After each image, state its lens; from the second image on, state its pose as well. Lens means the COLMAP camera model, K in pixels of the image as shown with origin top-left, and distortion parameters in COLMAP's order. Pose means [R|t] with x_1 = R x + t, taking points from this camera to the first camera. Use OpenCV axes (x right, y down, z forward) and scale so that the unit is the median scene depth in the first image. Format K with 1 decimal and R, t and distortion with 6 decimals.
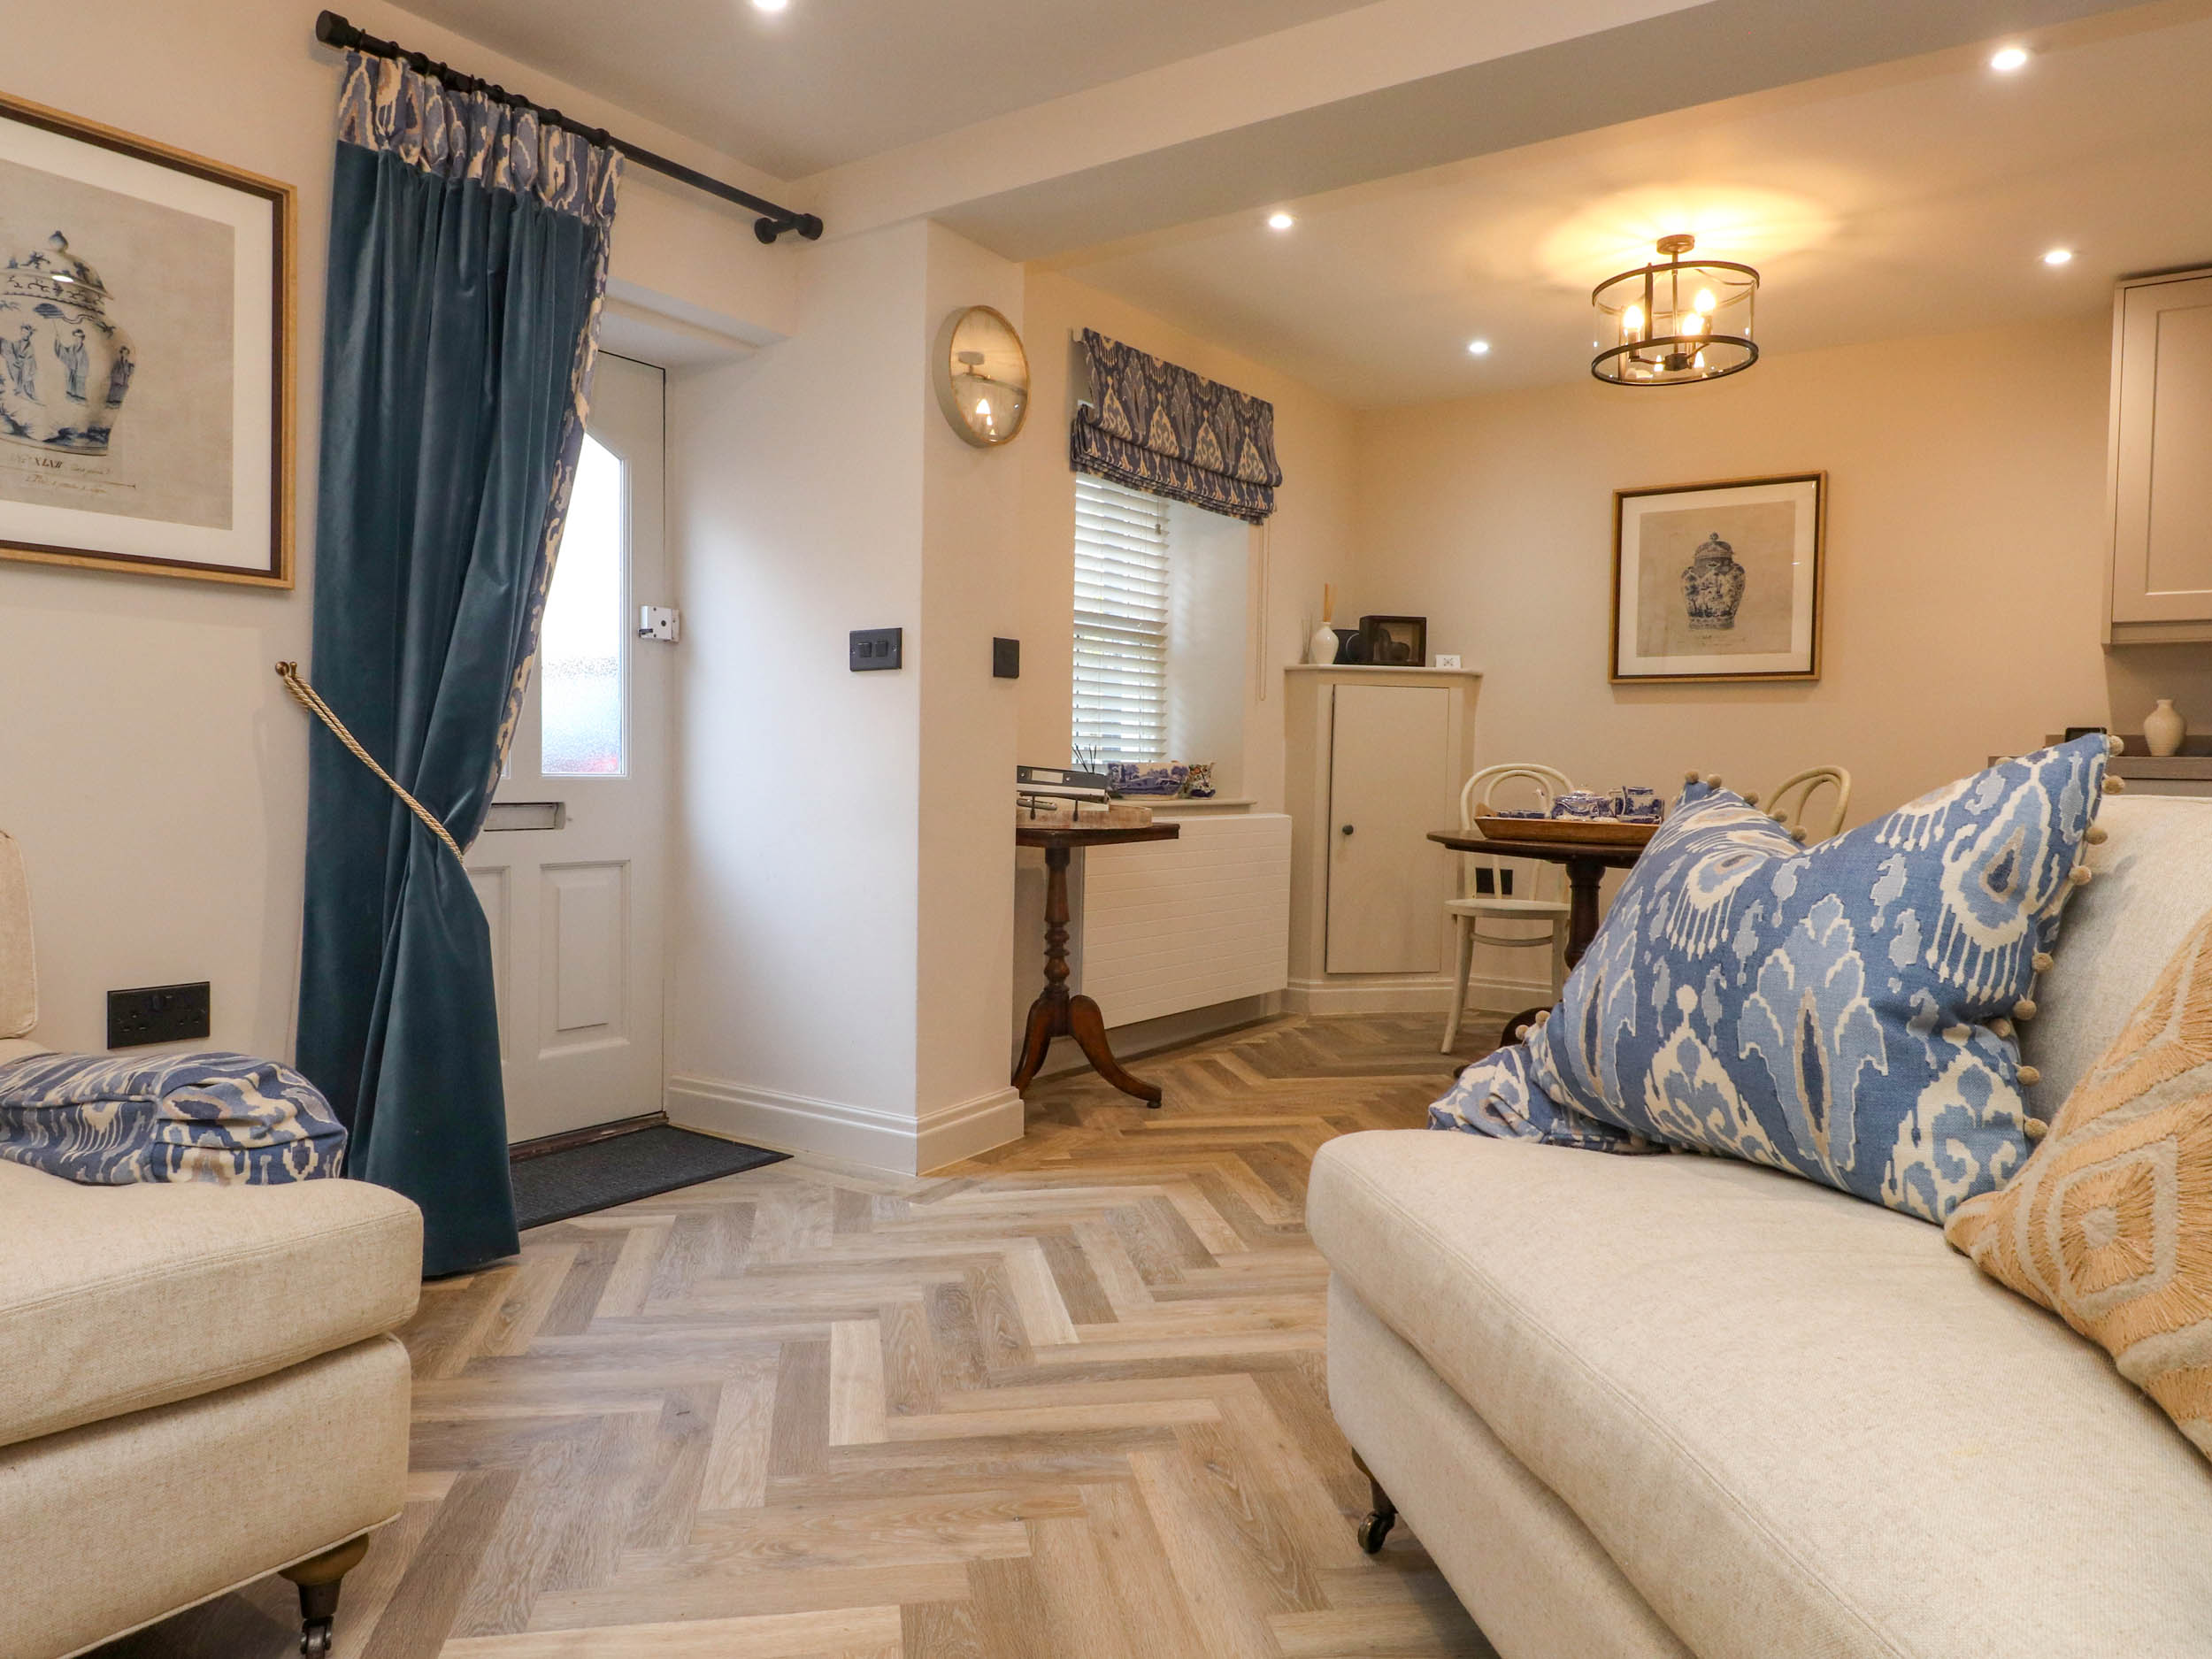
lens RADIAL K [[1464.8, 0, 1104.6], [0, 1464.8, 816.4], [0, 0, 1]] dist [0.019028, -0.020495]
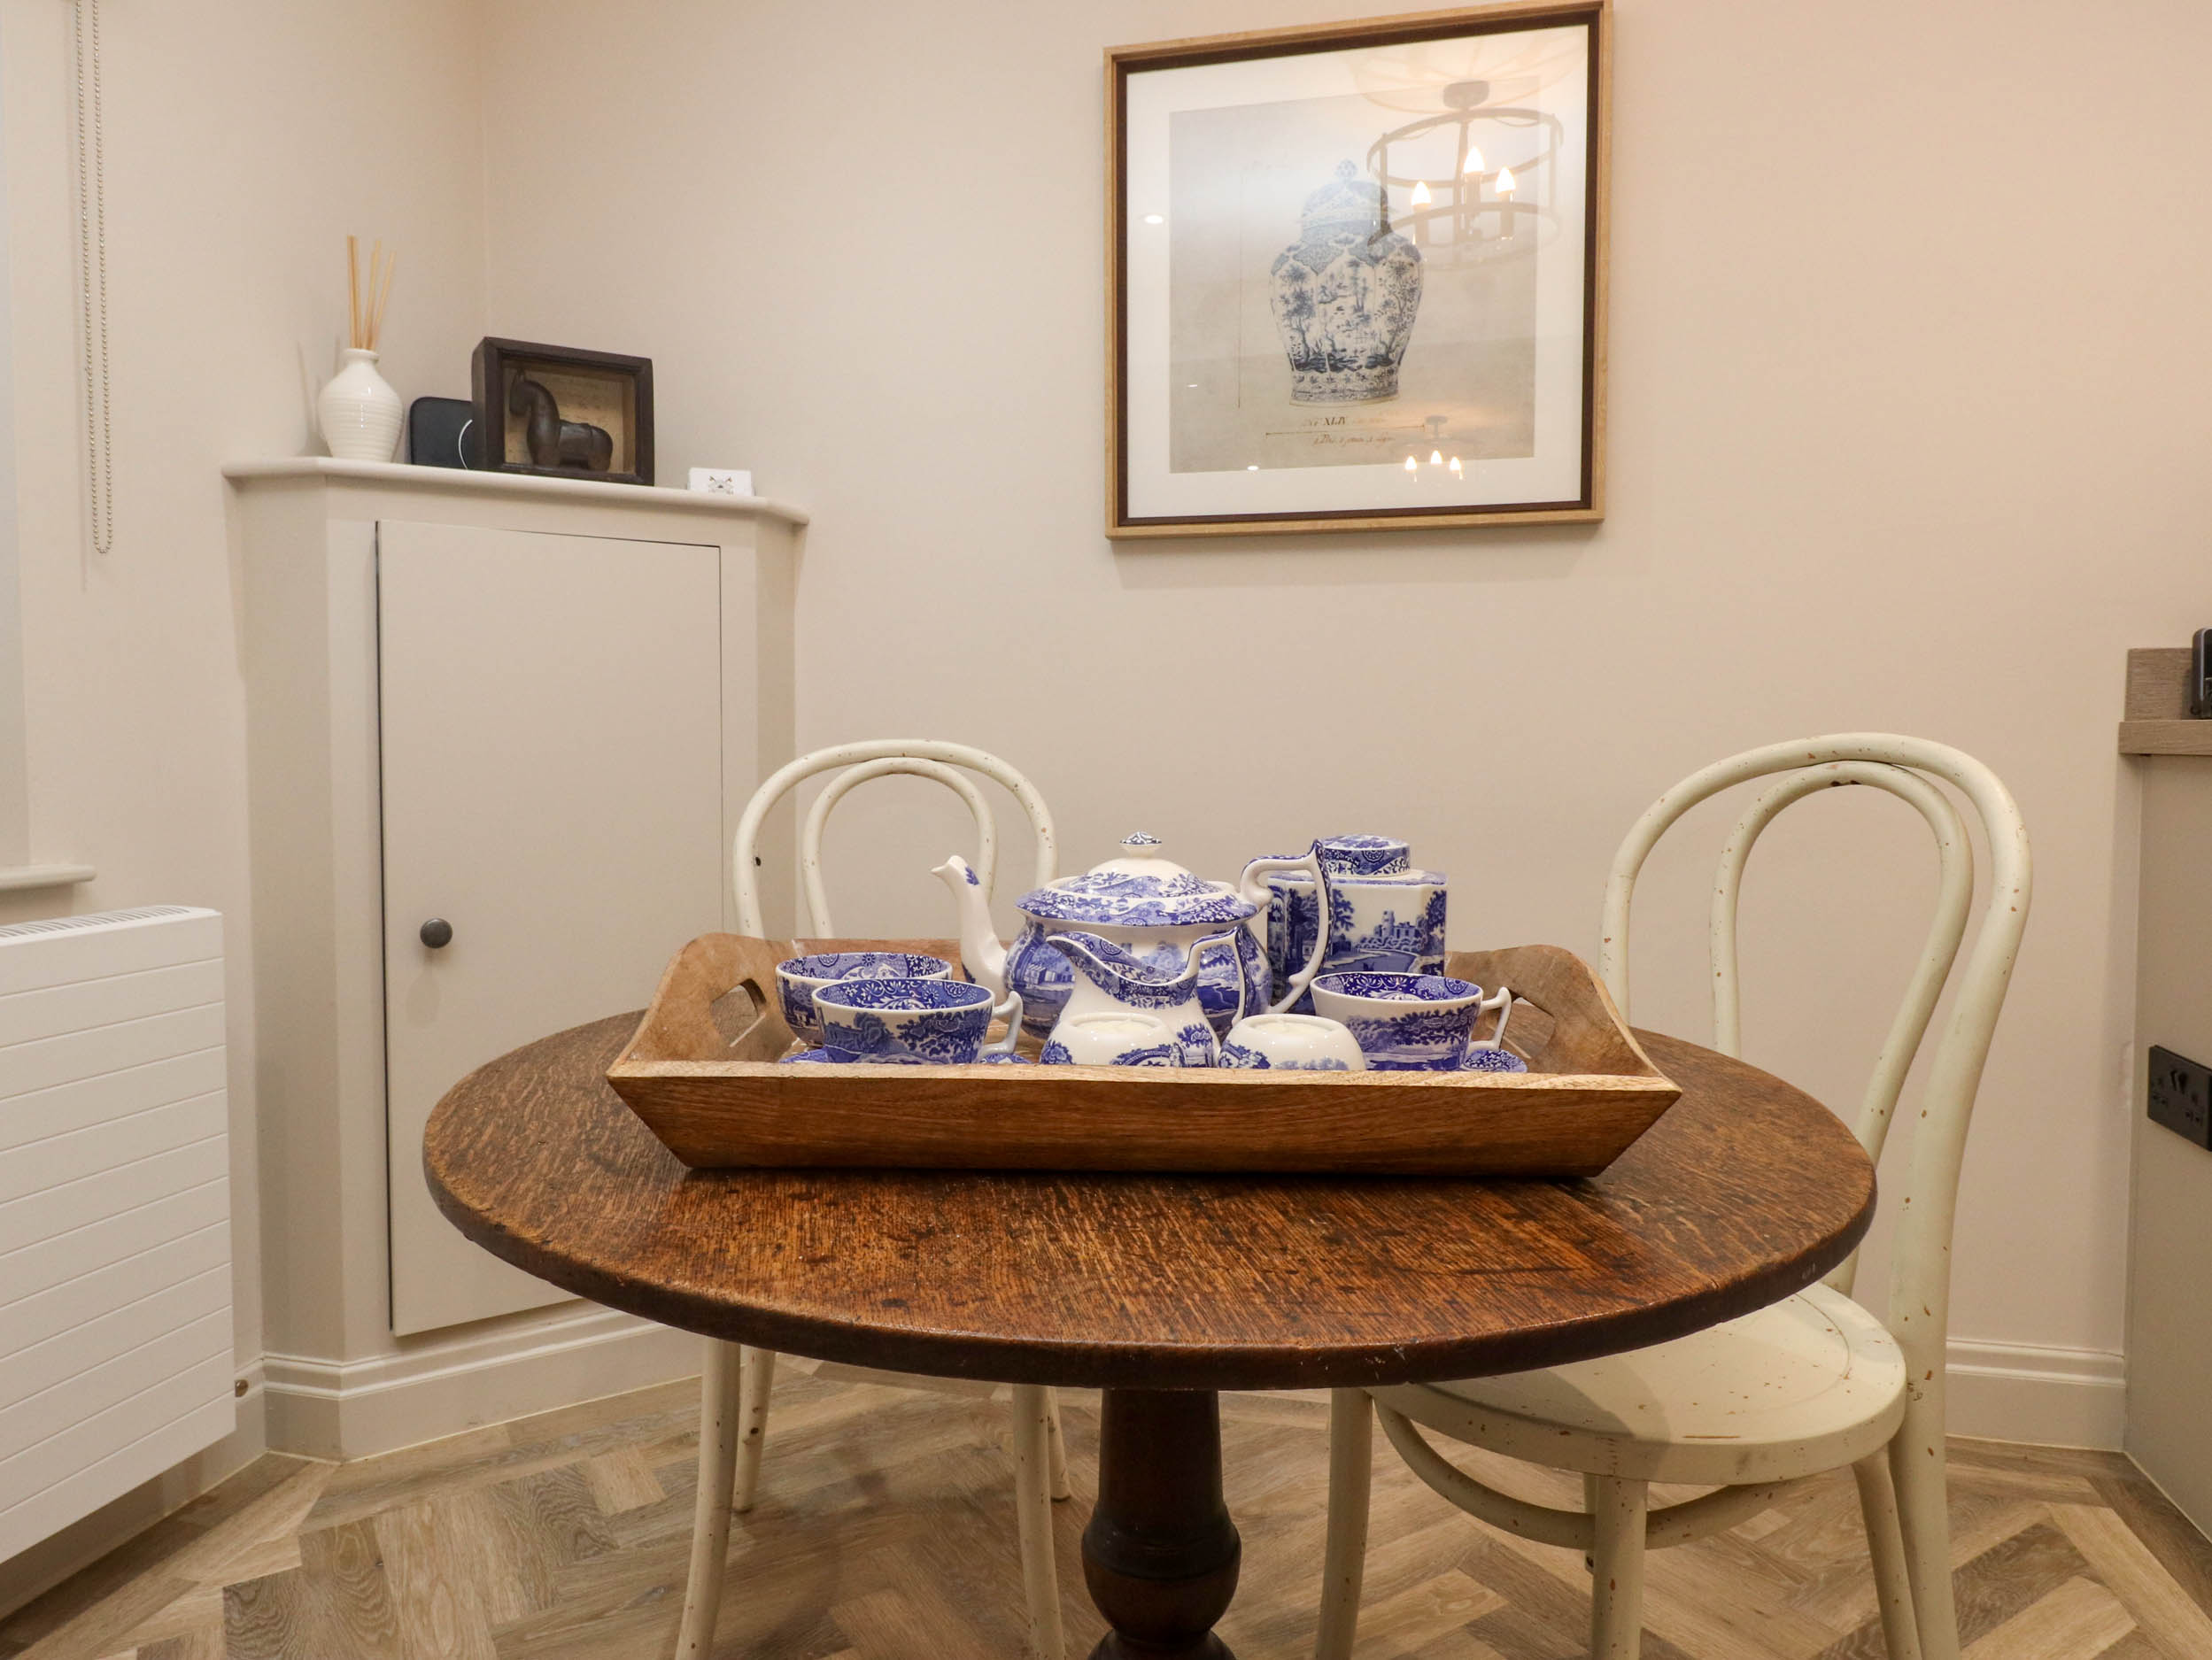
lens RADIAL K [[1464.7, 0, 1104.7], [0, 1464.7, 829.8], [0, 0, 1]] dist [0.019028, -0.020495]
pose [[0.923502, -0.041283, 0.381366, 0.199152], [0.029070, 0.998865, 0.037733, -0.026858], [-0.382491, -0.023760, 0.923654, 0.673580]]
